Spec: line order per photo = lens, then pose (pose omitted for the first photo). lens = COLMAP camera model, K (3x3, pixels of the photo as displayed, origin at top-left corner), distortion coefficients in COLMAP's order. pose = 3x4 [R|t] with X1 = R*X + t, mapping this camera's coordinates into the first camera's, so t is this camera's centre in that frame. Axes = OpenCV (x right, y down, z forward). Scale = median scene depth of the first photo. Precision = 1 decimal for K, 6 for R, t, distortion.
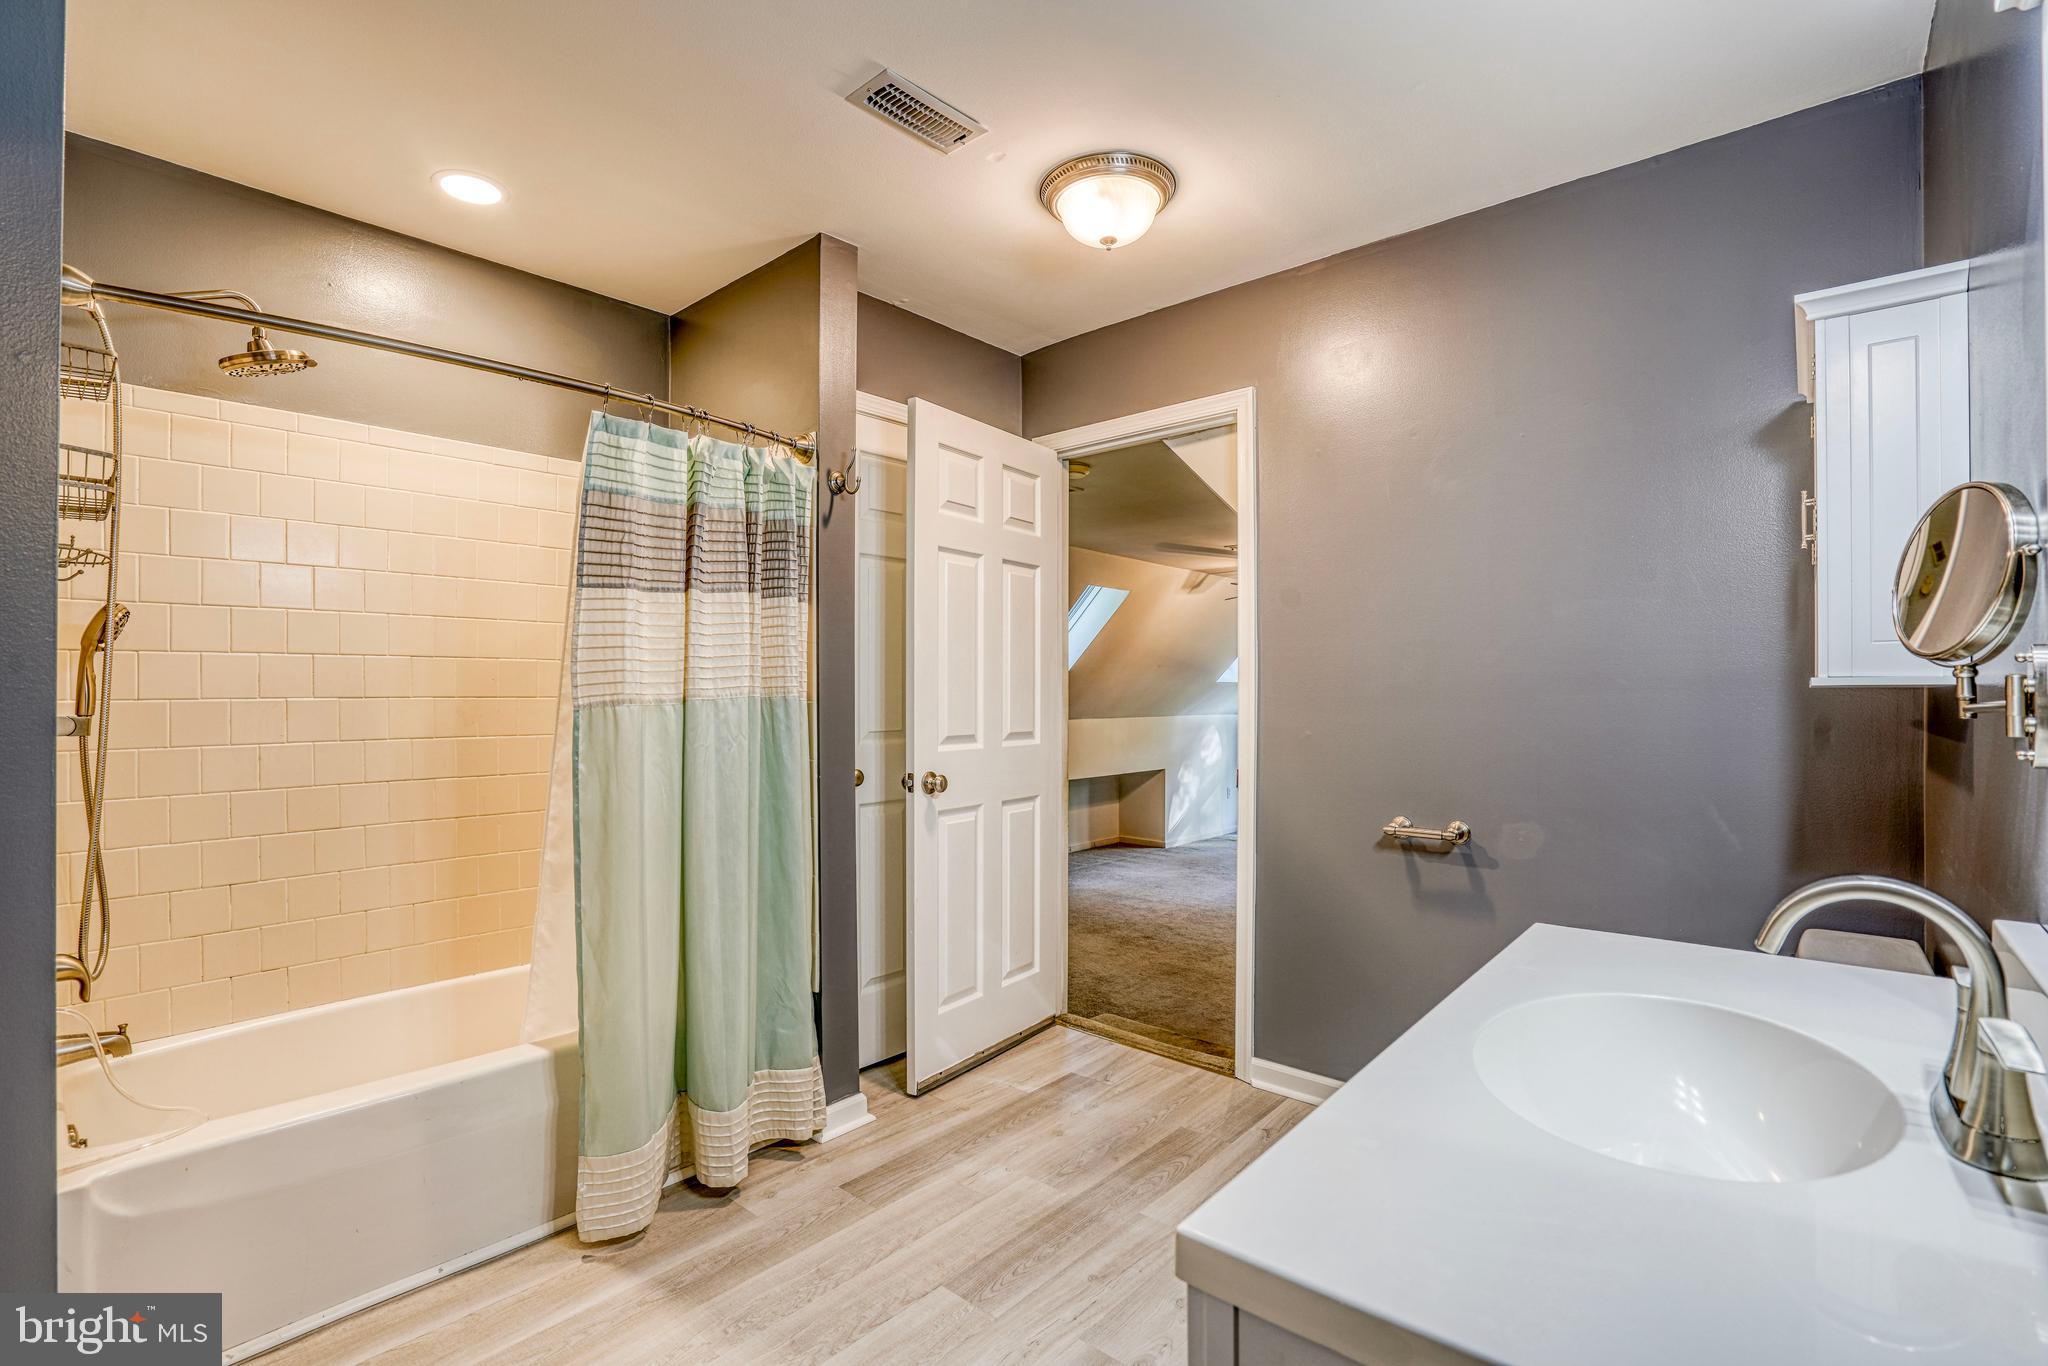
lens RADIAL K [[947.0, 0, 1024.5], [0, 947.0, 693.5], [0, 0, 1]] dist [-0.078362, 0.026508]
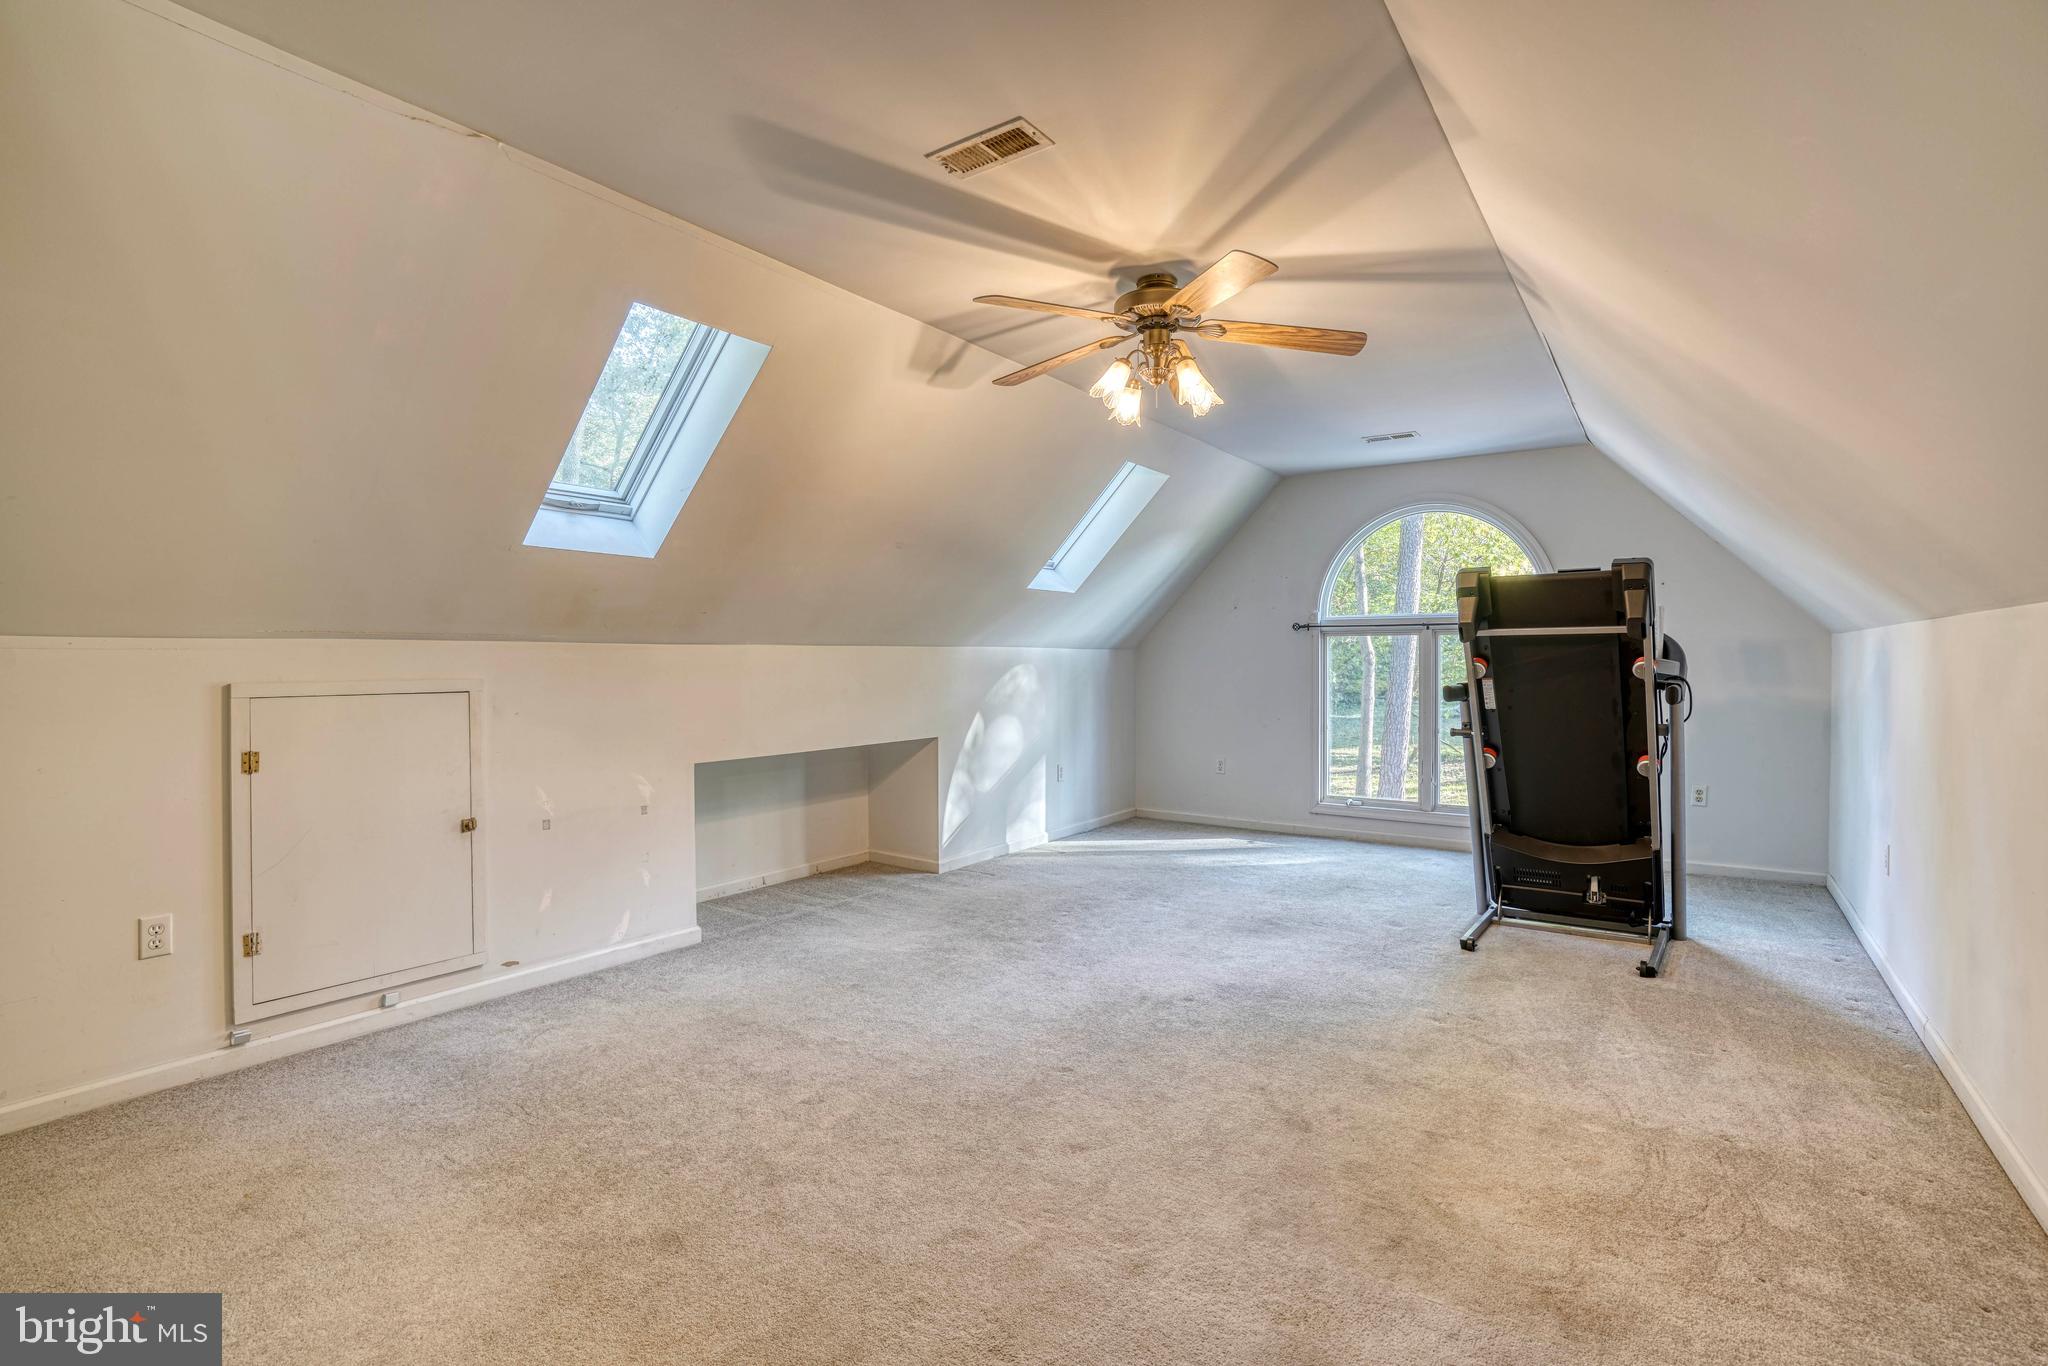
lens RADIAL K [[947.0, 0, 1024.5], [0, 947.0, 693.5], [0, 0, 1]] dist [-0.078362, 0.026508]
pose [[0.994756, -0.007041, 0.102035, 0.142454], [0.002911, 0.999172, 0.040573, 0.029198], [-0.102236, -0.040063, 0.993953, 0.416806]]
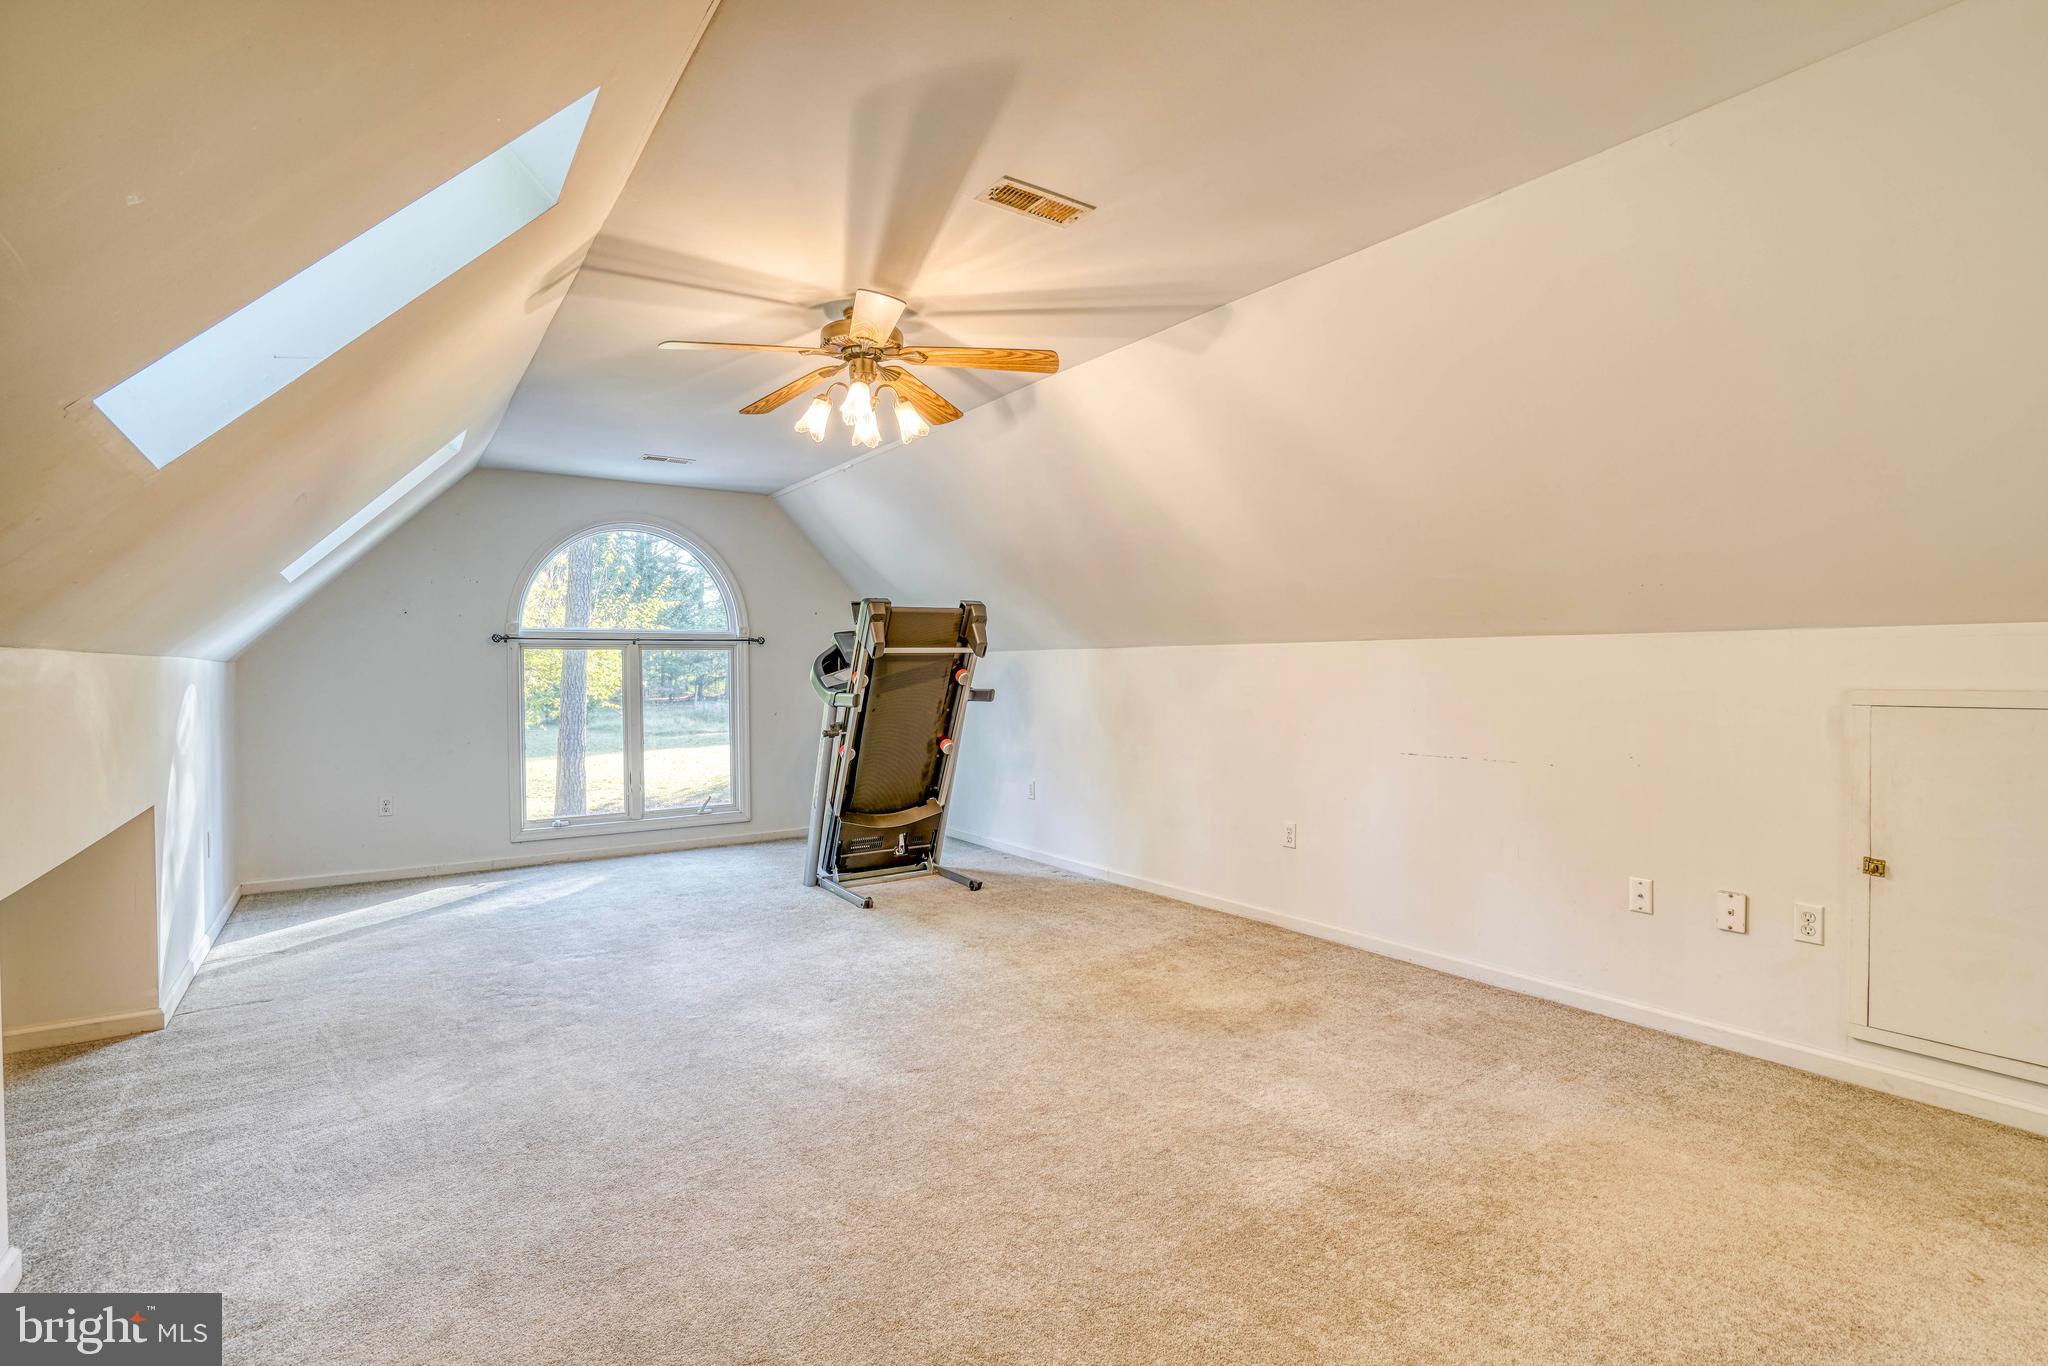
lens RADIAL K [[947.0, 0, 1024.5], [0, 947.0, 693.5], [0, 0, 1]] dist [-0.078362, 0.026508]
pose [[0.218706, -0.024664, 0.975479, -0.103108], [-0.000168, 0.999680, 0.025314, 0.030113], [-0.975791, -0.005700, 0.218632, 0.608213]]
